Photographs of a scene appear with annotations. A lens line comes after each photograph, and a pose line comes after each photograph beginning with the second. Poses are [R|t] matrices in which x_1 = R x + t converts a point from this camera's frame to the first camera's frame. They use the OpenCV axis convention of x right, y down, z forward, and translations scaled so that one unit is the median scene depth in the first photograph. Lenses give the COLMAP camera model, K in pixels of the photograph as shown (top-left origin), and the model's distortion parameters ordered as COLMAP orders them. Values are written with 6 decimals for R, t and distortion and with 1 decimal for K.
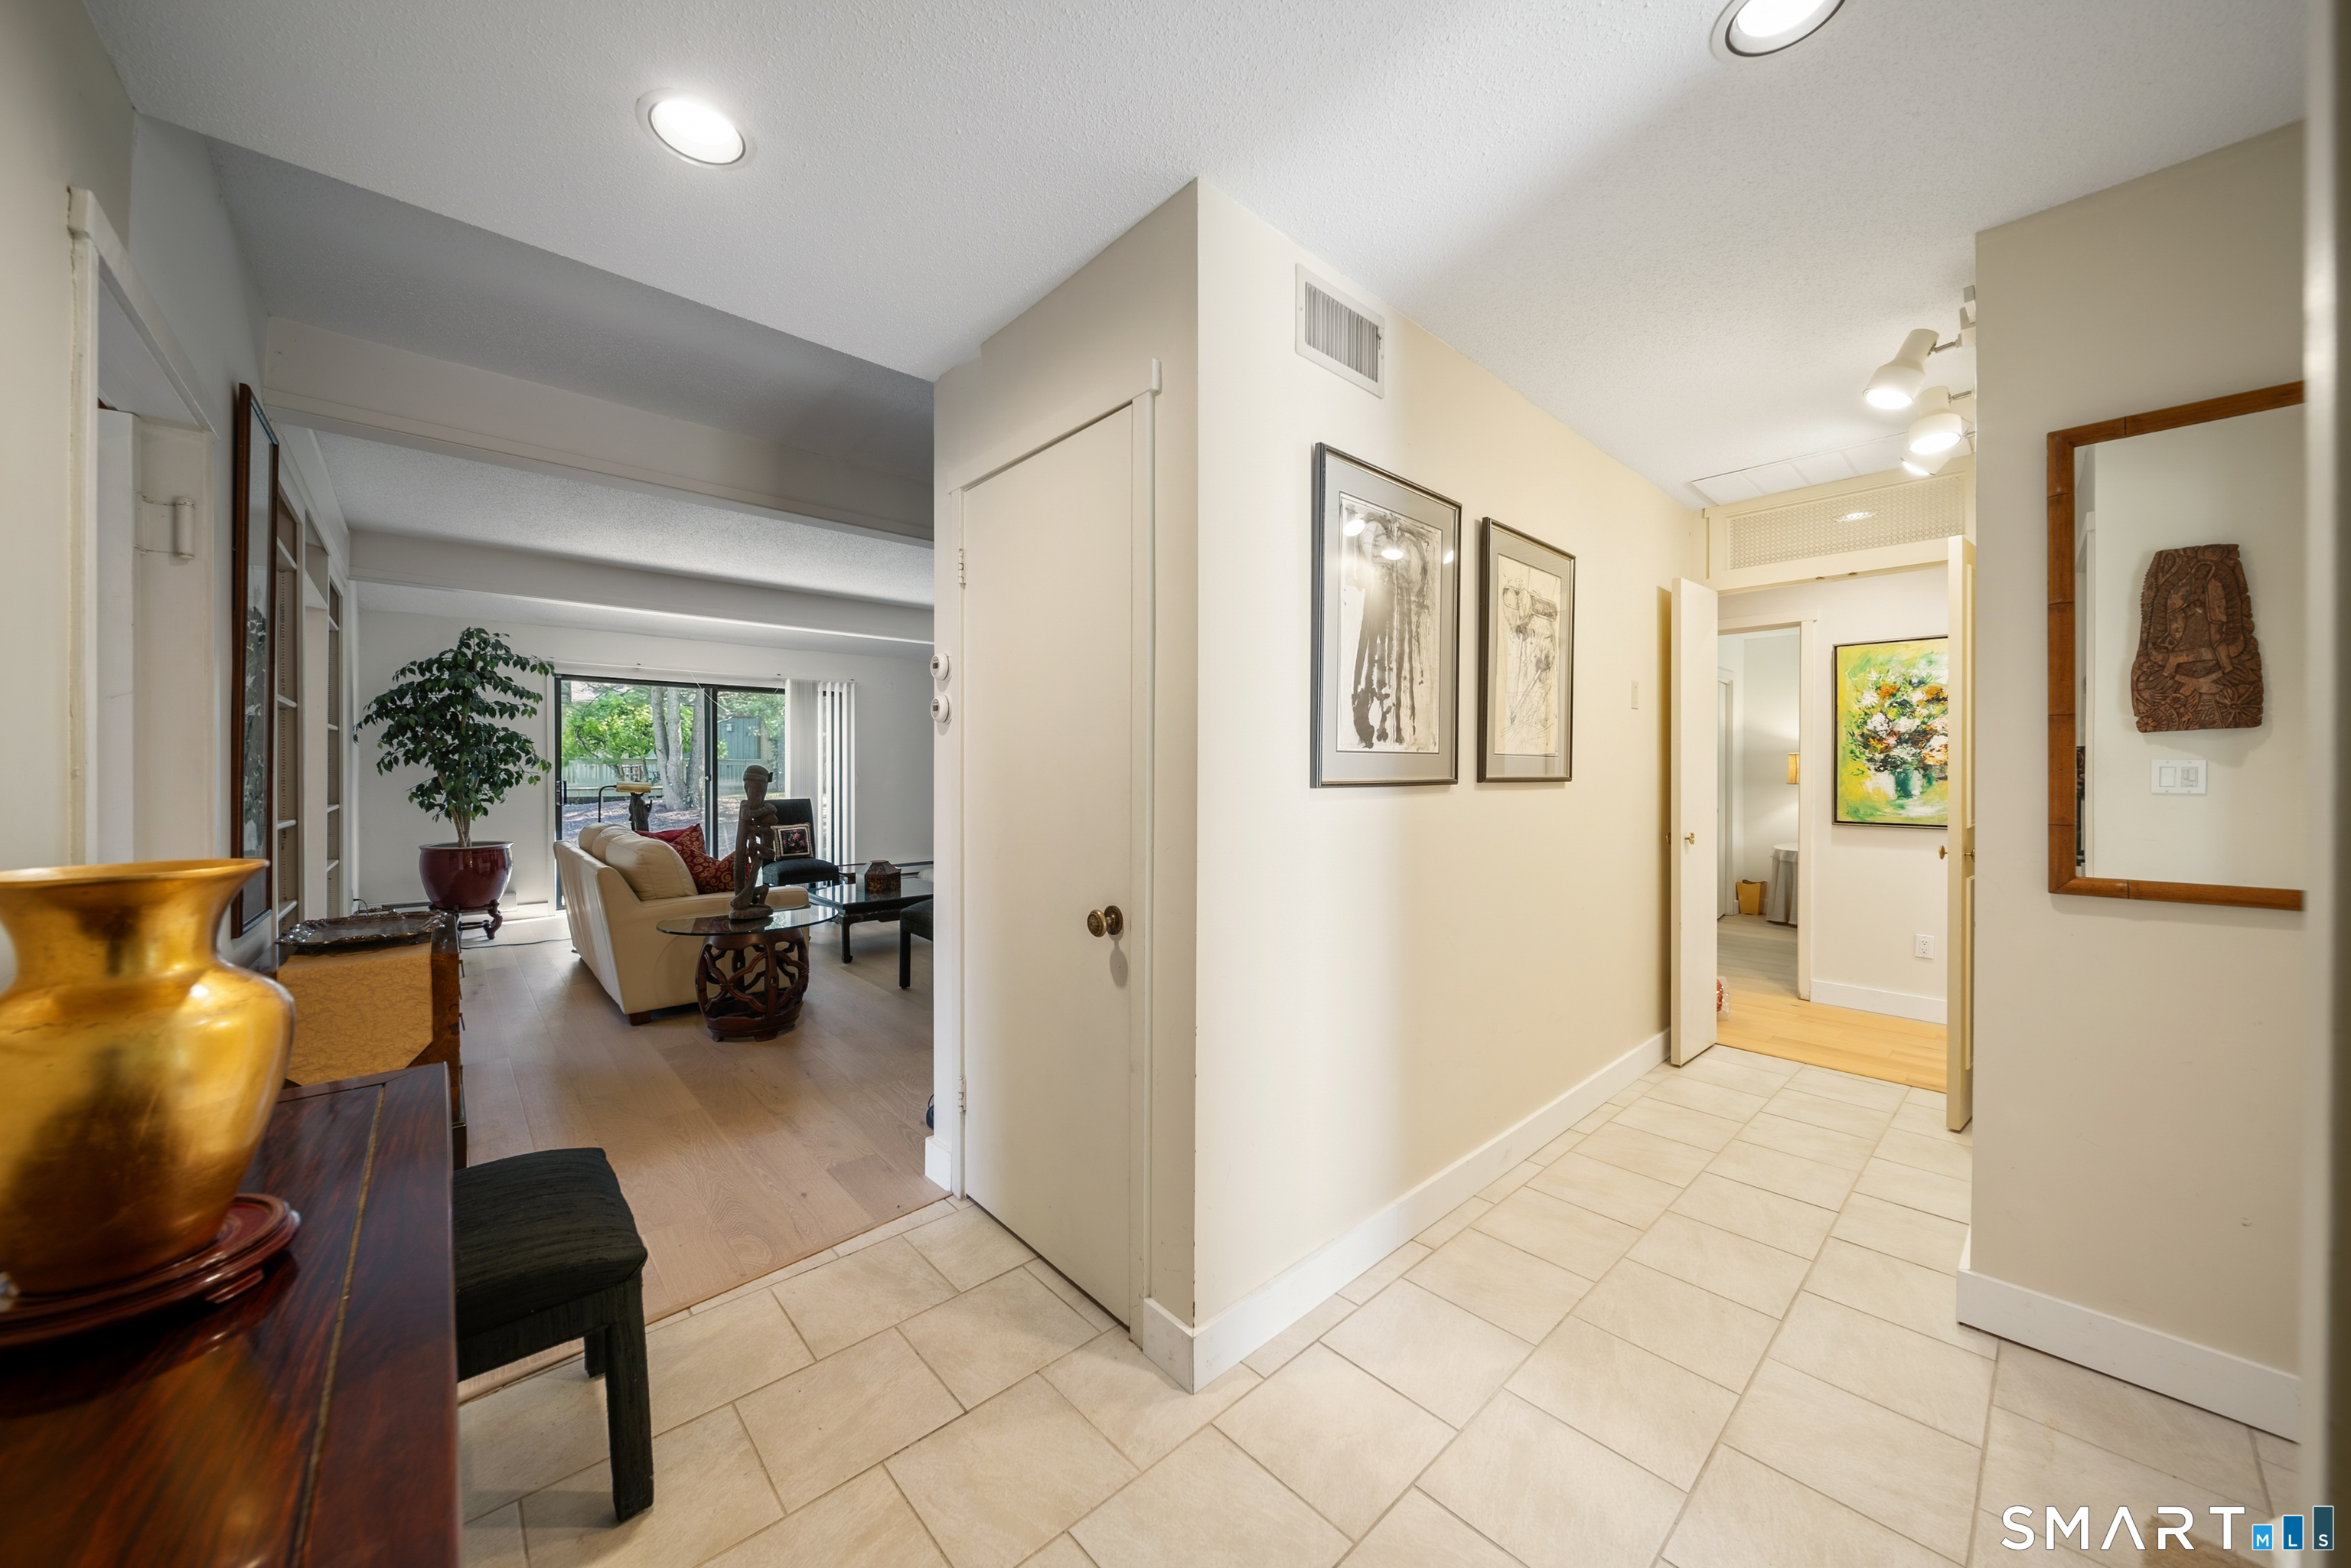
lens RADIAL K [[816.8, 0, 1175.6], [0, 816.8, 778.3], [0, 0, 1]] dist [-0.006928, -0.000003]
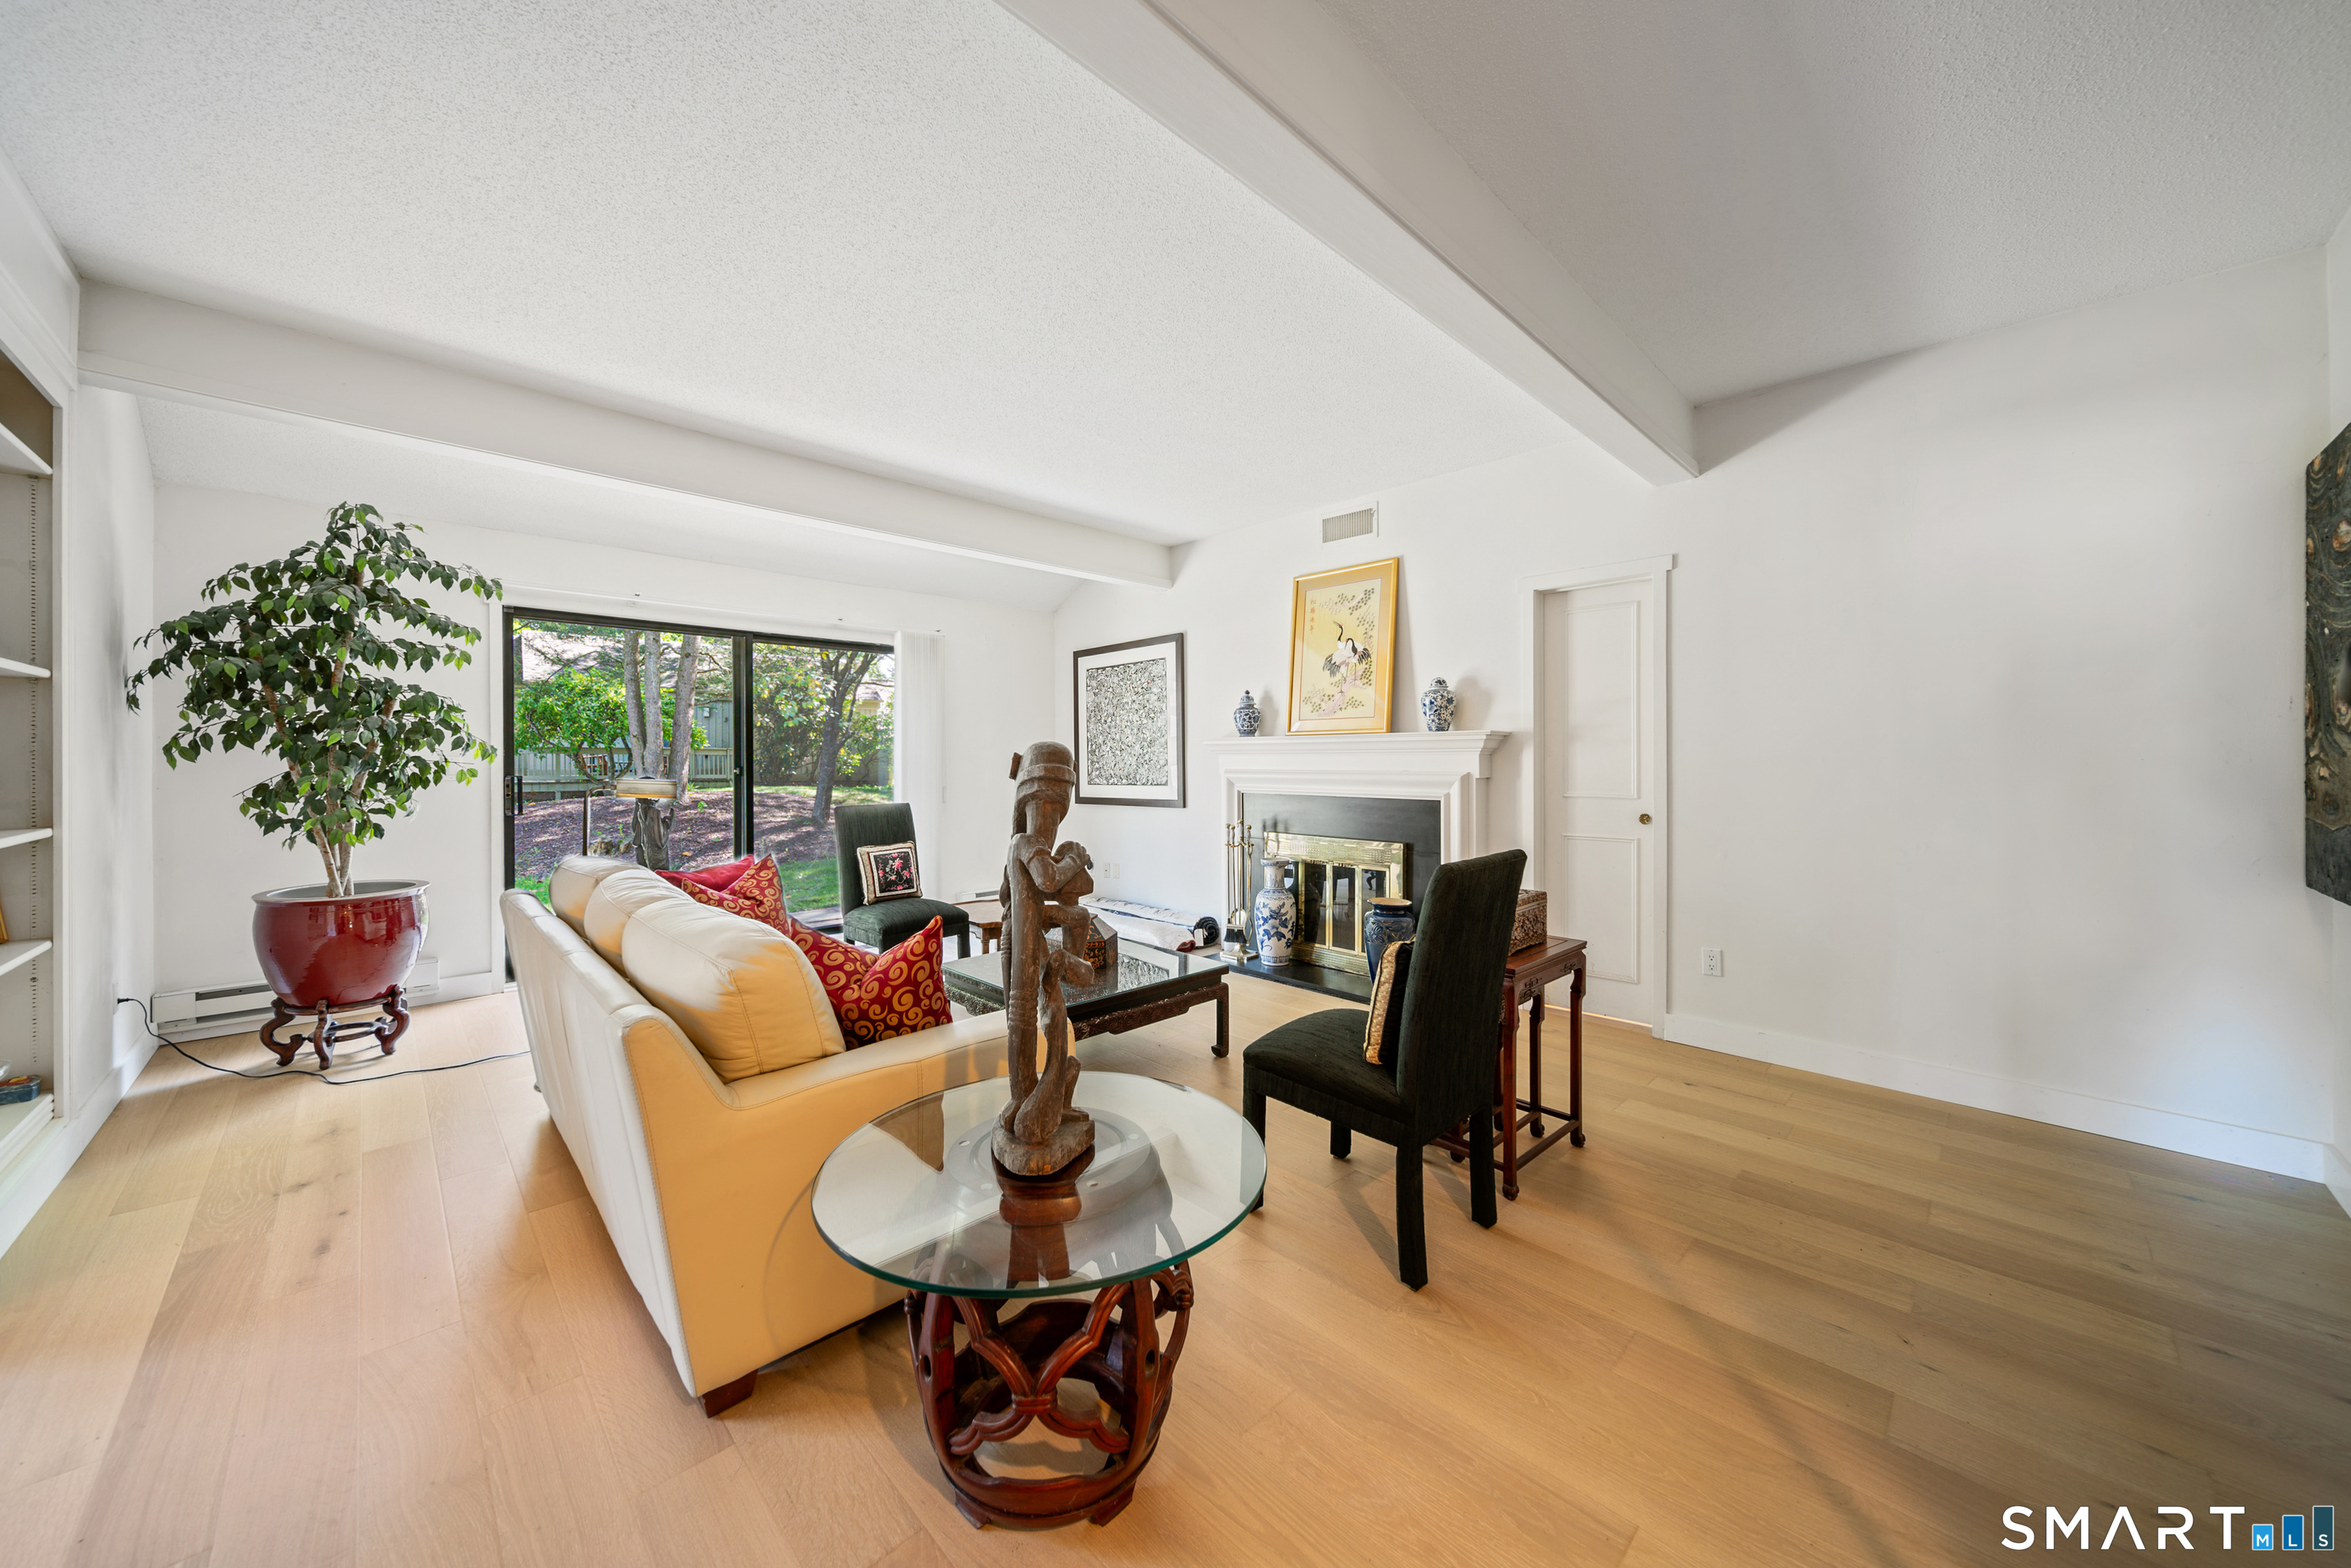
lens RADIAL K [[816.8, 0, 1177.1], [0, 816.8, 765.9], [0, 0, 1]] dist [-0.006928, -0.000003]
pose [[0.999196, -0.001331, 0.040069, -0.308897], [0.001464, 0.999994, -0.003284, -0.002468], [-0.040064, 0.003340, 0.999192, 0.405554]]
